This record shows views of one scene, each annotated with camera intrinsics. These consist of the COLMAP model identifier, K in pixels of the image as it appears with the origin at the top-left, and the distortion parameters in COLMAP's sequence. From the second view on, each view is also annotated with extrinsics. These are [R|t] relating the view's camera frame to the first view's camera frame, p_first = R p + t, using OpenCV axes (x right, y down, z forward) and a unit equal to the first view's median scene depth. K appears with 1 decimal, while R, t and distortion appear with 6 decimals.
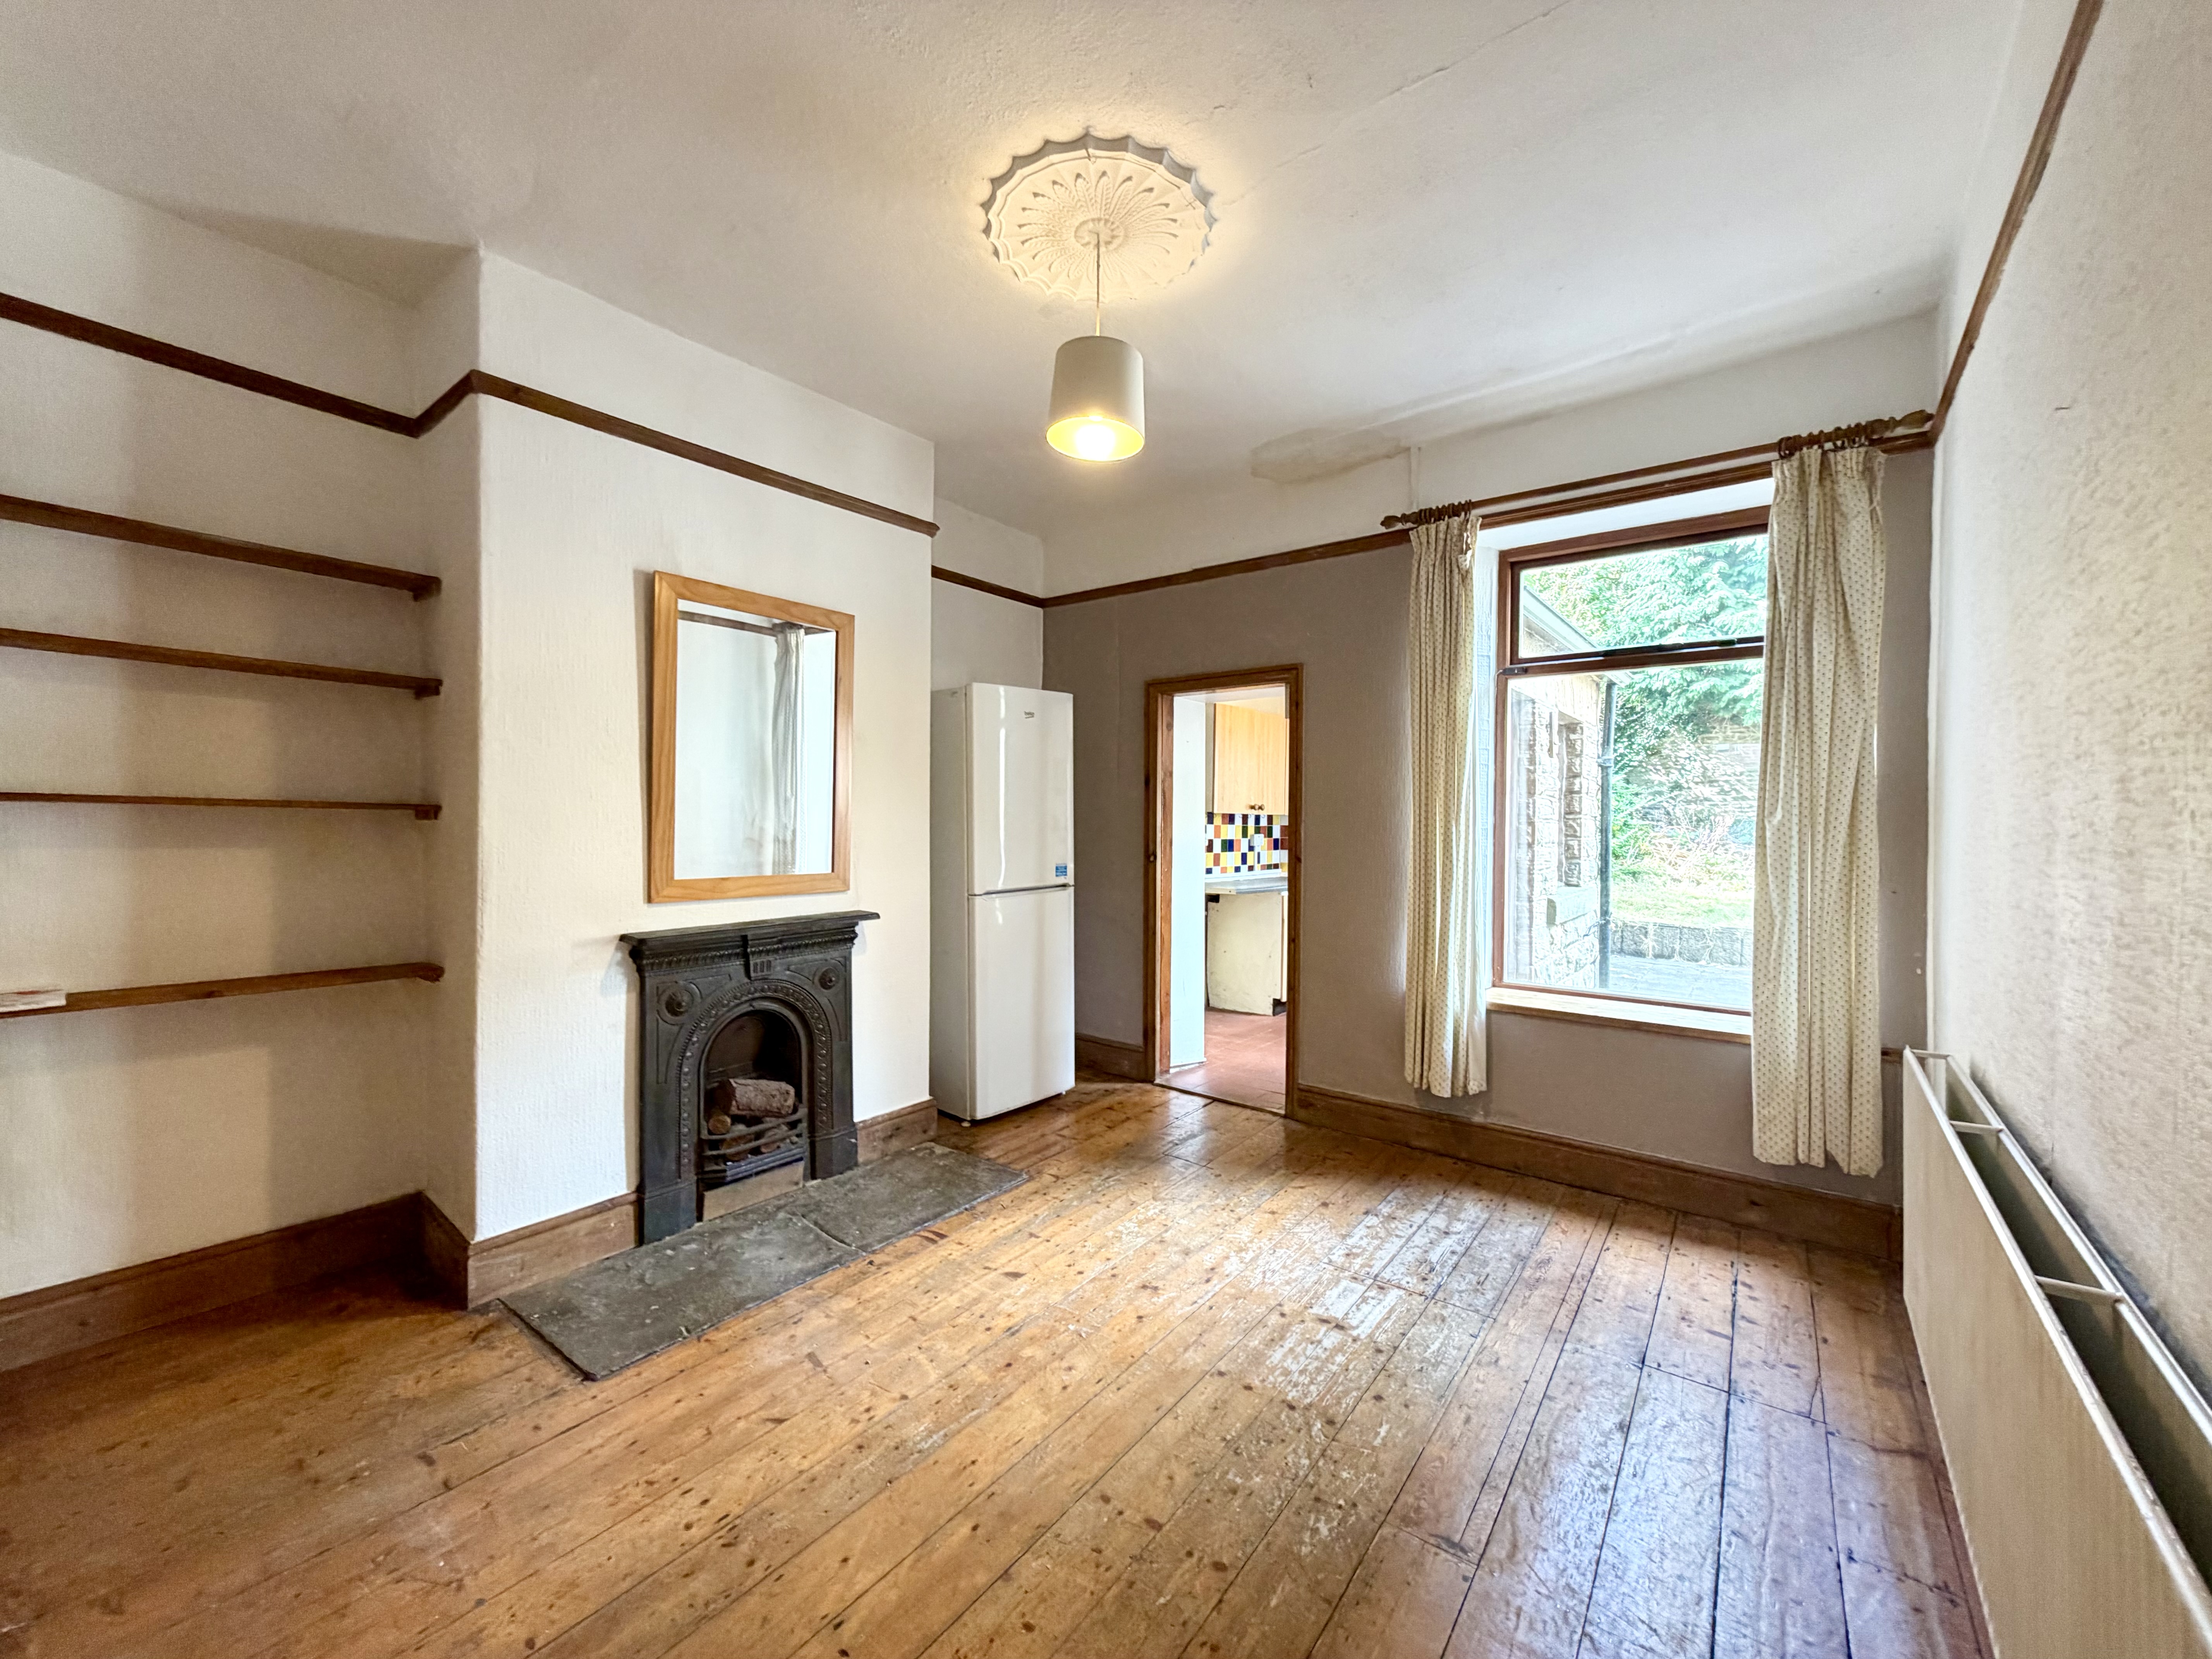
lens RADIAL K [[881.7, 0, 1110.0], [0, 881.7, 833.7], [0, 0, 1]] dist [0.001178, 0.000048]
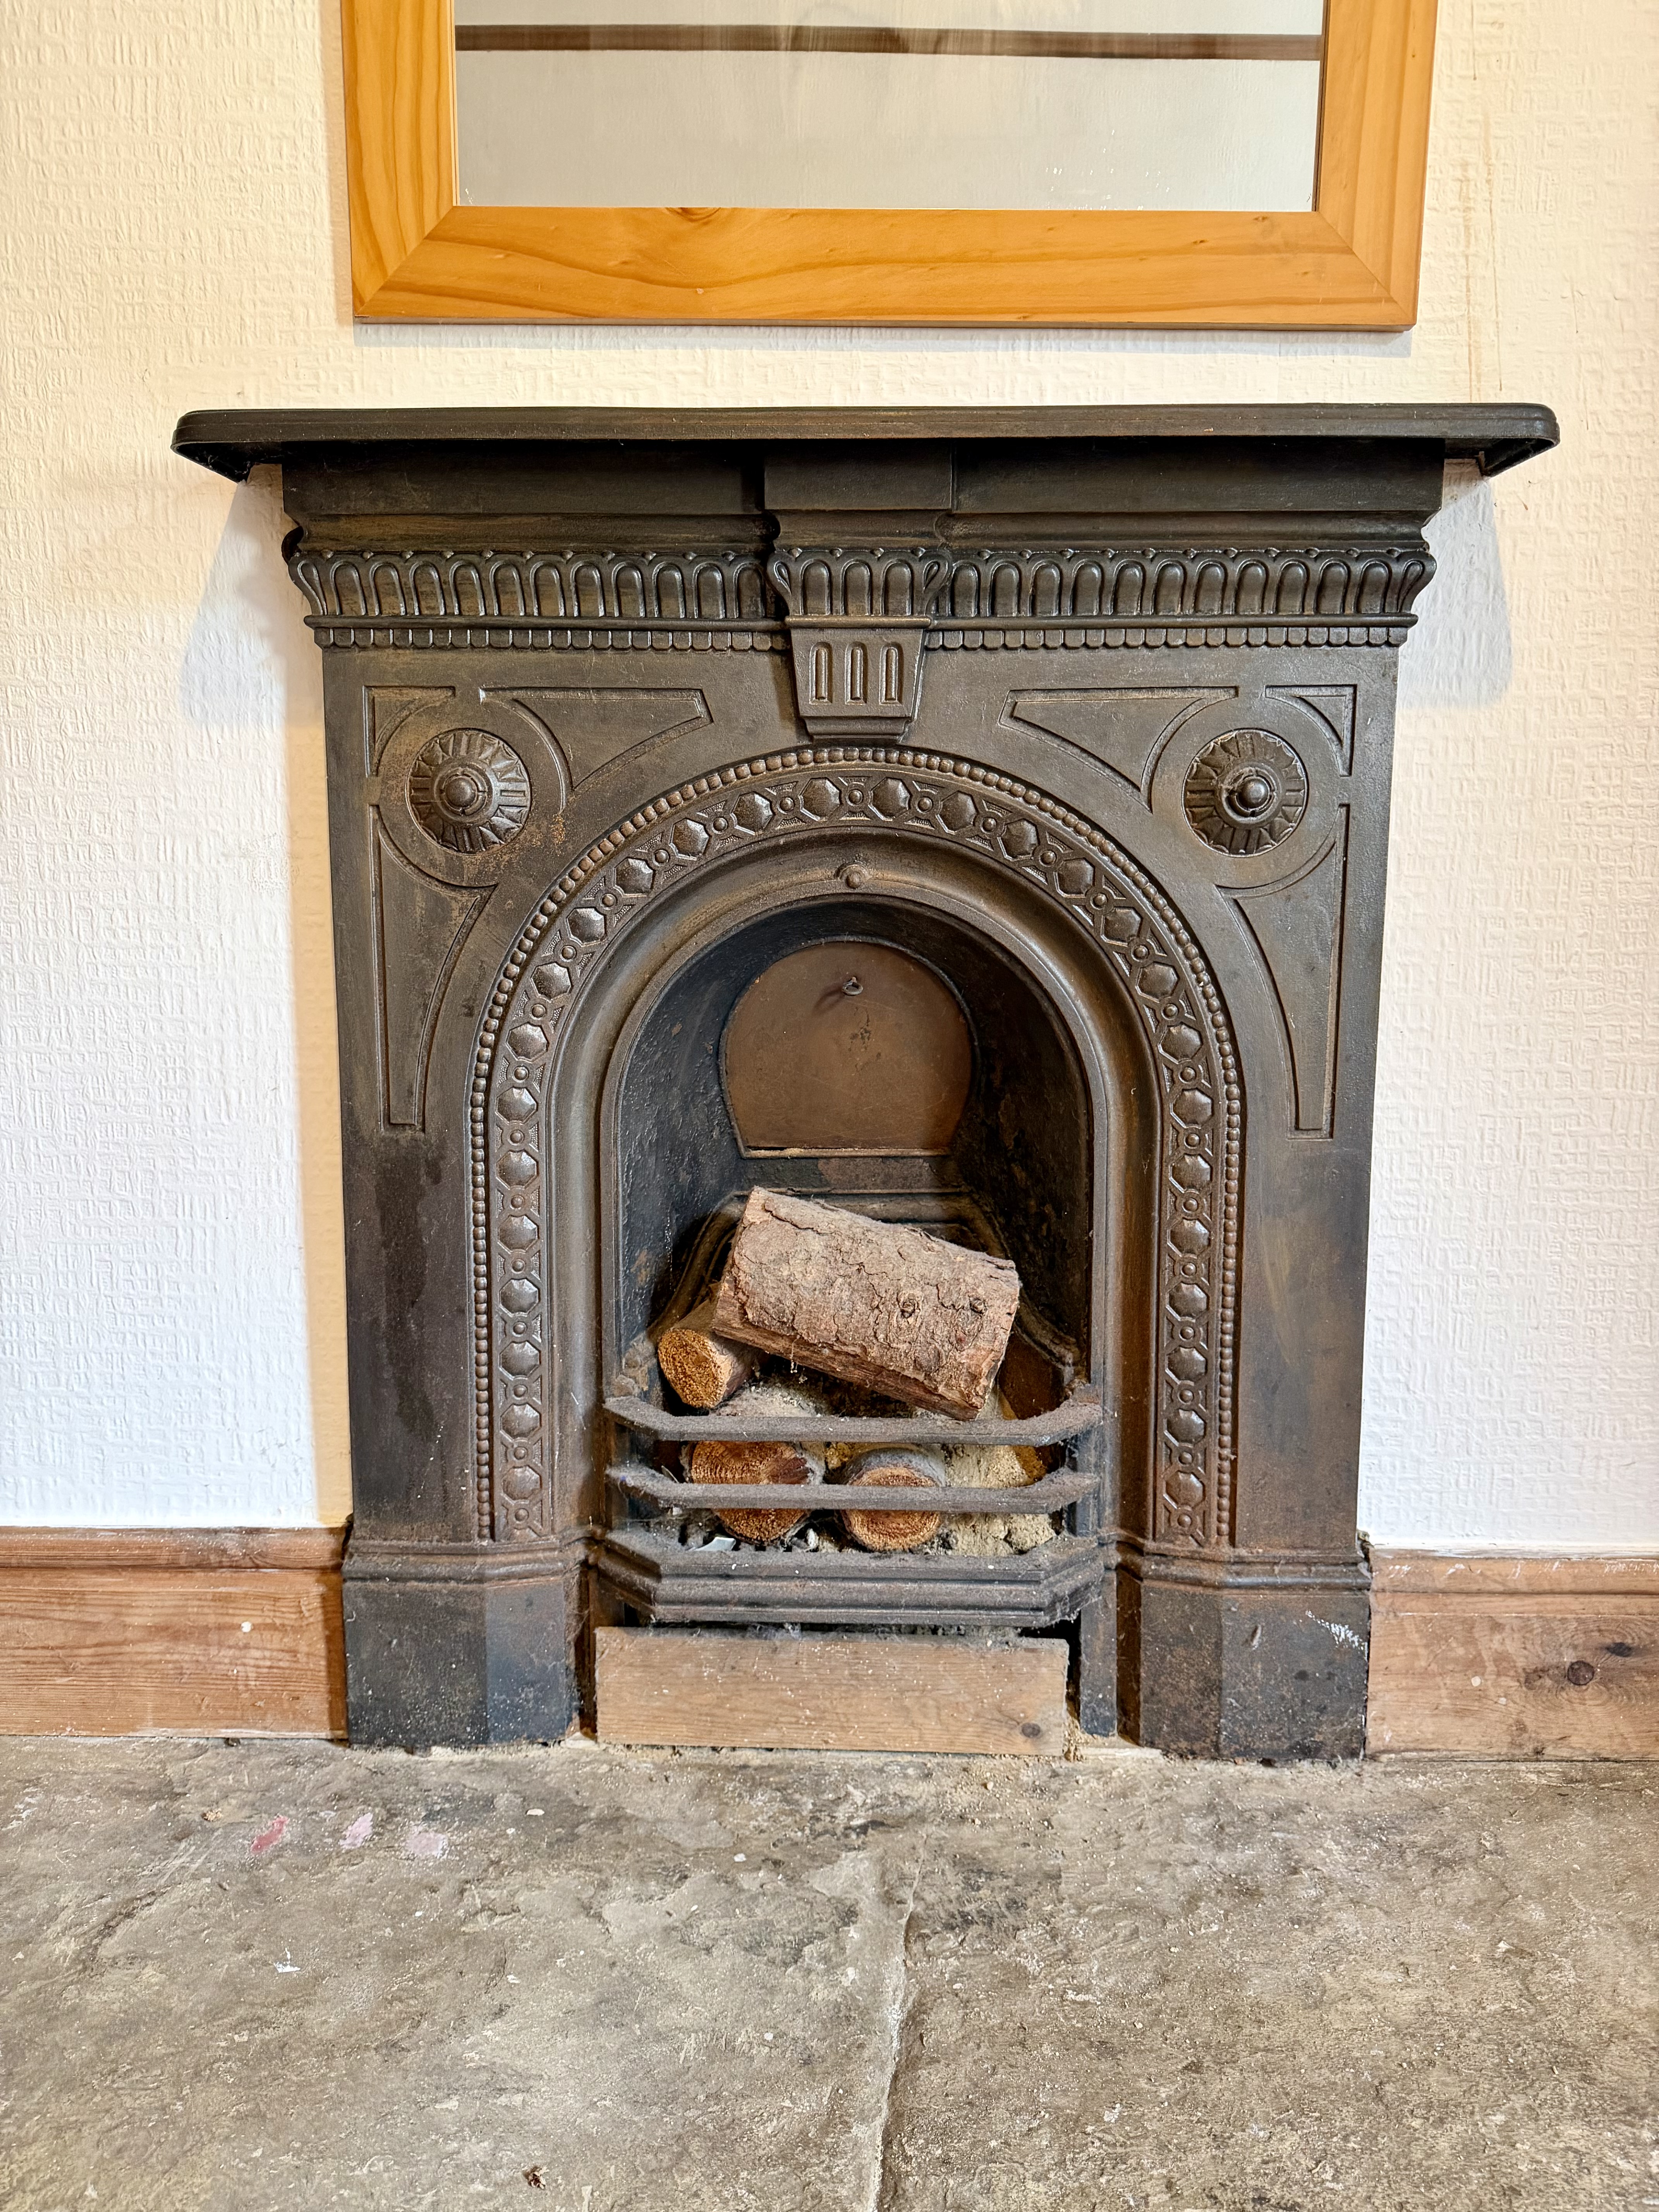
lens RADIAL K [[1524.0, 0, 825.4], [0, 1524.0, 1109.1], [0, 0, 1]] dist [0.040696, -0.001671]
pose [[0.609331, 0.115252, -0.784495, -0.100156], [-0.016204, 0.990983, 0.133002, 0.183604], [0.792751, -0.068330, 0.605704, 0.696045]]
